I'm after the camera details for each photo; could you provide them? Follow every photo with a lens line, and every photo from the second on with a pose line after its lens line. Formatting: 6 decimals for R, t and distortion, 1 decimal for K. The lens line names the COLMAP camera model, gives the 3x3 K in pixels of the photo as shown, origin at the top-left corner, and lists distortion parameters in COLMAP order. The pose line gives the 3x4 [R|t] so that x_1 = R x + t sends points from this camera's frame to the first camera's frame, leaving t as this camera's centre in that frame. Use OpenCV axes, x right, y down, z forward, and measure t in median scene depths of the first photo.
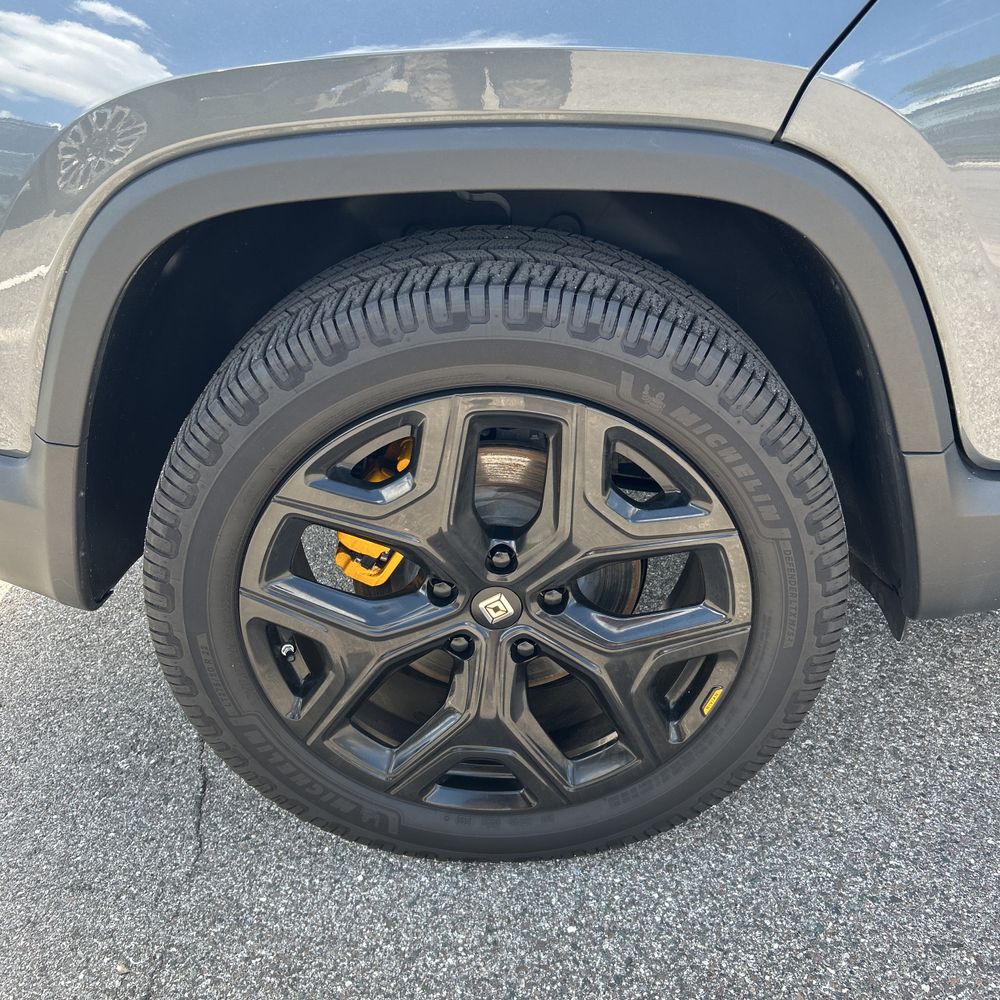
lens RADIAL K [[1041.8, 0, 500.0], [0, 1041.8, 500.0], [0, 0, 1]] dist [0.040661, -0.033145]
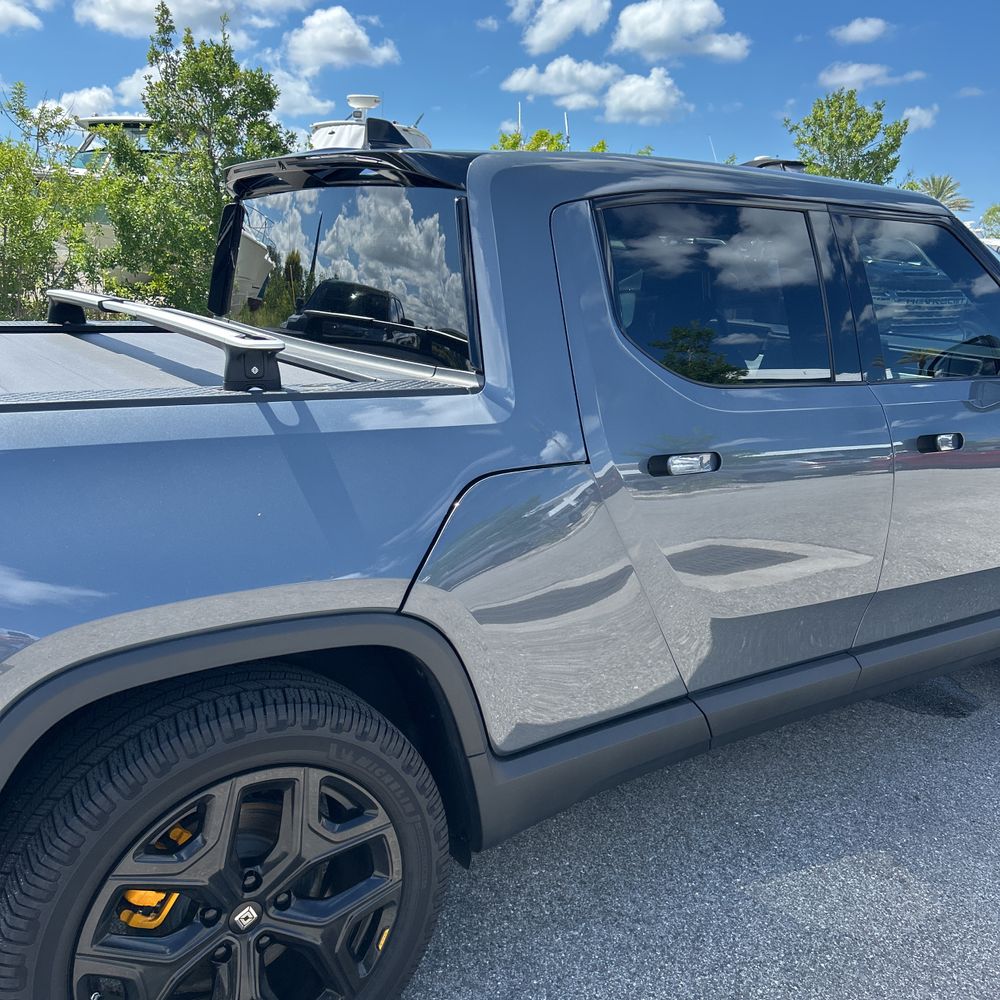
lens RADIAL K [[1000.9, 0, 501.0], [0, 1000.9, 527.6], [0, 0, 1]] dist [0.013626, 0.010195]
pose [[0.820765, -0.072537, 0.566642, -0.483858], [0.214997, 0.958200, -0.188756, -0.080041], [-0.529264, 0.276751, 0.802053, -0.489057]]
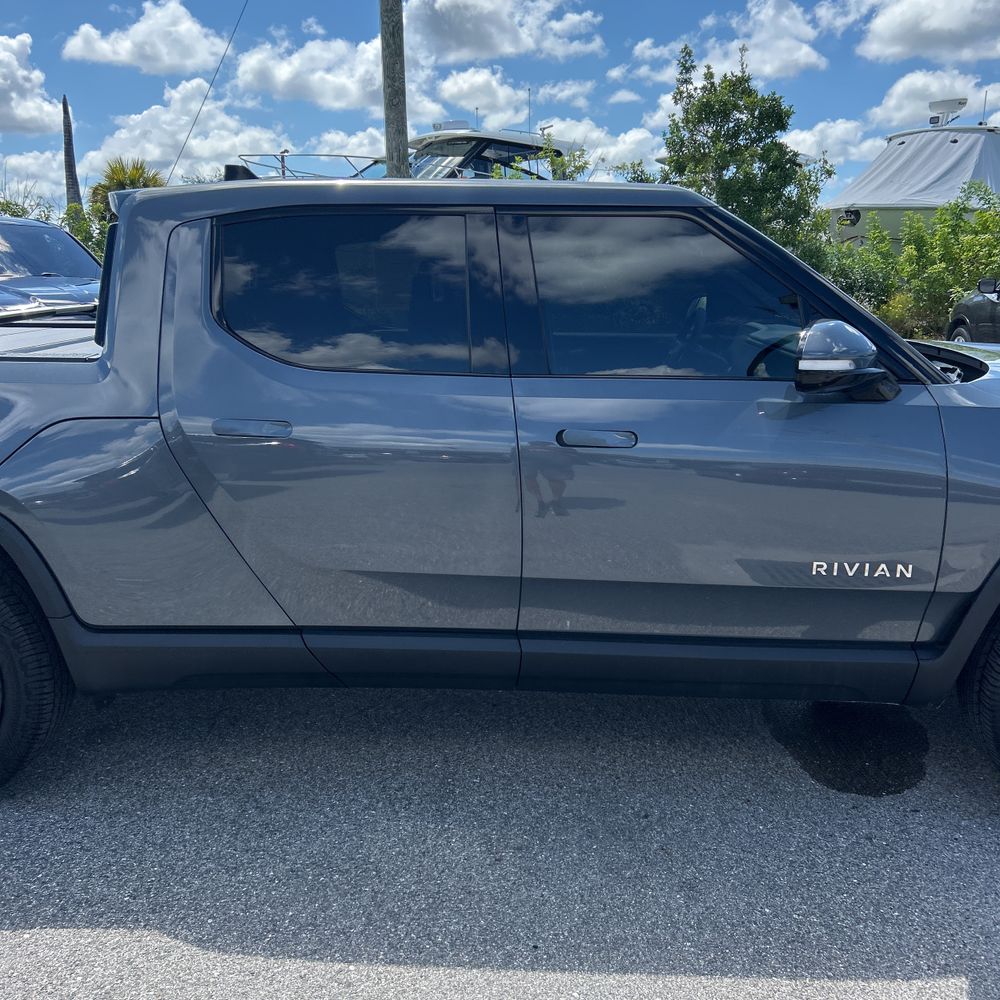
lens RADIAL K [[989.5, 0, 500.0], [0, 989.5, 500.0], [0, 0, 1]] dist [0.024748, 0.001841]
pose [[0.998462, 0.055010, -0.006956, 1.406532], [-0.054793, 0.959653, -0.275795, 0.272259], [-0.008496, 0.275752, 0.961191, -1.370210]]
